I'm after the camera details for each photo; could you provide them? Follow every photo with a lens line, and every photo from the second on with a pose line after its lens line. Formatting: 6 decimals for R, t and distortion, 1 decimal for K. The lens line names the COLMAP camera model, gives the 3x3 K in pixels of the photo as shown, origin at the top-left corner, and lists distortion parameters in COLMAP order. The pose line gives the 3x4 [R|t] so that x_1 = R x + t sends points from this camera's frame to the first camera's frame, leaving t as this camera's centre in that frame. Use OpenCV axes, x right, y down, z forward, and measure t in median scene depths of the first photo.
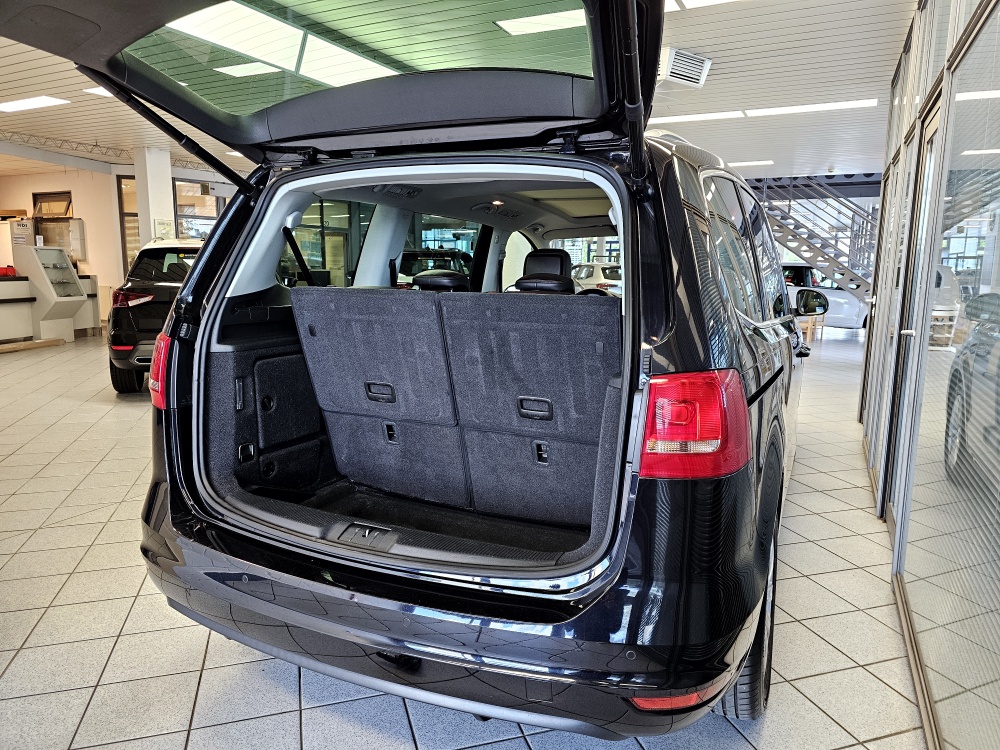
lens RADIAL K [[667.6, 0, 502.3], [0, 667.6, 371.3], [0, 0, 1]] dist [0.075418, -0.079378]
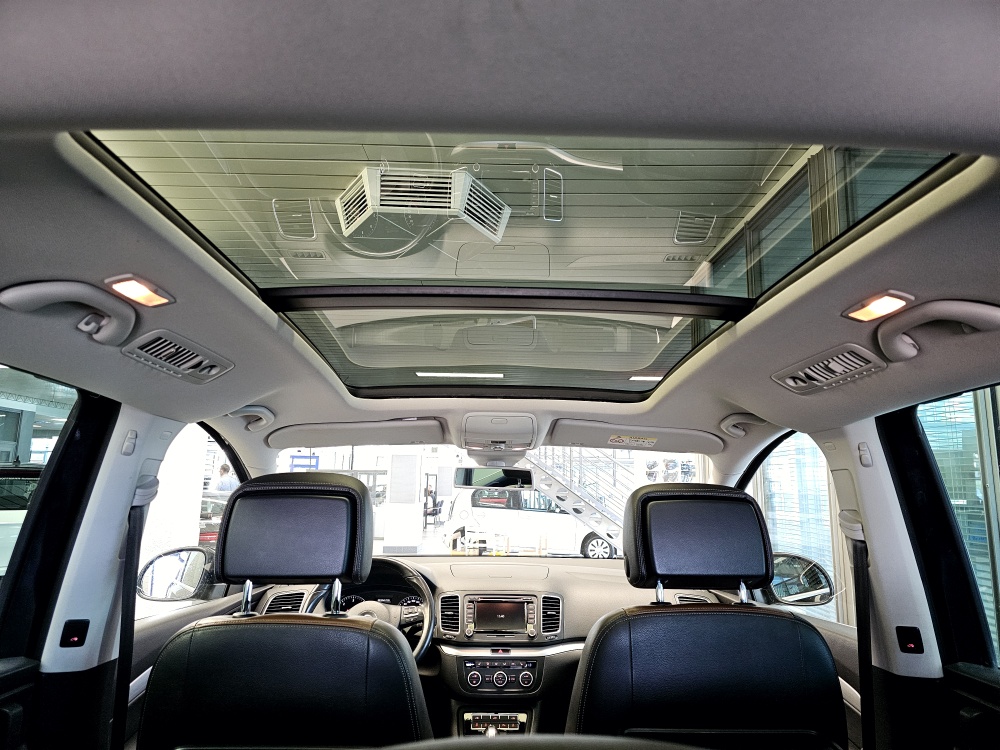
lens RADIAL K [[662.0, 0, 504.7], [0, 662.0, 369.5], [0, 0, 1]] dist [0.073892, -0.067105]
pose [[0.890233, 0.078259, 0.448732, 0.004068], [0.067974, 0.951276, -0.300756, -0.119082], [-0.450404, 0.298245, 0.841538, 0.628906]]
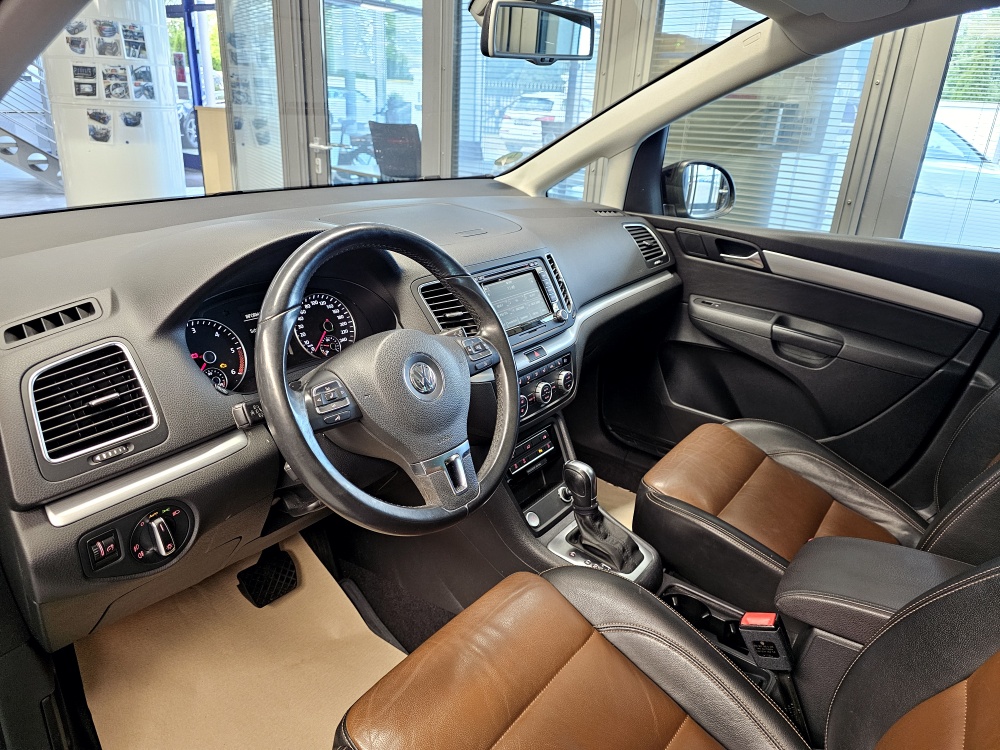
lens RADIAL K [[672.3, 0, 500.0], [0, 672.3, 375.0], [0, 0, 1]] dist [0.066324, -0.067299]
pose [[0.203888, -0.374276, 0.904625, -0.034990], [0.105831, 0.927047, 0.359700, -0.169433], [-0.973257, 0.022399, 0.228624, 1.054769]]
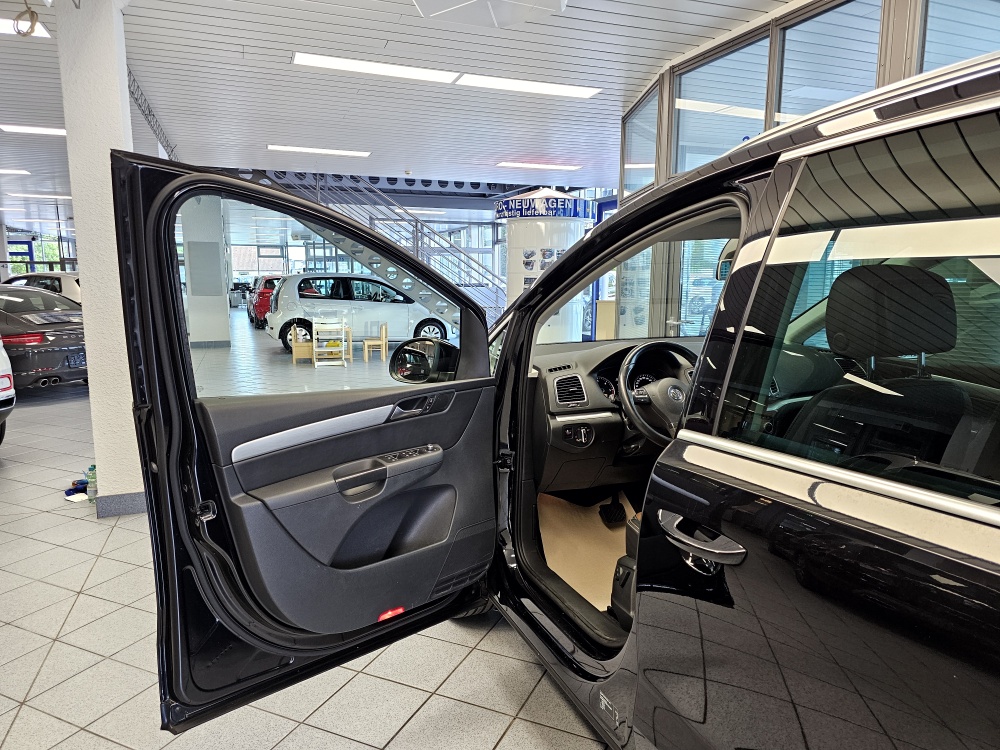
lens RADIAL K [[667.6, 0, 502.3], [0, 667.6, 371.3], [0, 0, 1]] dist [0.075418, -0.079378]
pose [[0.664756, -0.117372, 0.737783, -0.349676], [0.123848, 0.991230, 0.046104, -0.159379], [-0.736723, 0.060725, 0.673462, 0.860625]]
